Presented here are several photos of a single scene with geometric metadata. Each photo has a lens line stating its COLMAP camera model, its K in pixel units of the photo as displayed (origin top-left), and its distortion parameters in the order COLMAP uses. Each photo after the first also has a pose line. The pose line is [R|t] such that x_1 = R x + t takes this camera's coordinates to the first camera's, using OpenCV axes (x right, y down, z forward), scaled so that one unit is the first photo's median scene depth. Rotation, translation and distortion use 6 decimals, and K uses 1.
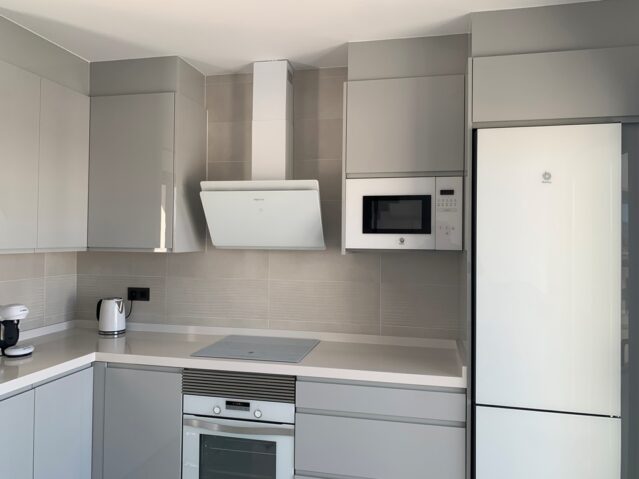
lens RADIAL K [[492.5, 0, 319.5], [0, 492.5, 239.5], [0, 0, 1]] dist [0.030062, 0.000120]
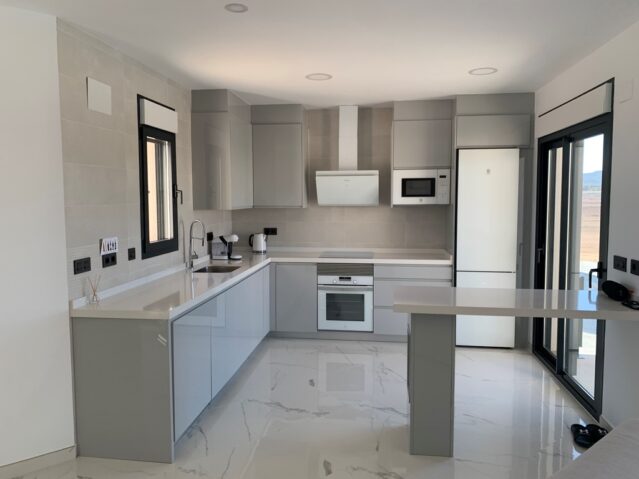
lens RADIAL K [[478.3, 0, 319.5], [0, 478.3, 239.5], [0, 0, 1]] dist [0.099916, -0.000729]
pose [[0.996964, -0.019395, 0.075408, -0.409487], [0.012869, 0.996205, 0.086077, -0.012136], [-0.076791, -0.084845, 0.993431, -0.984038]]
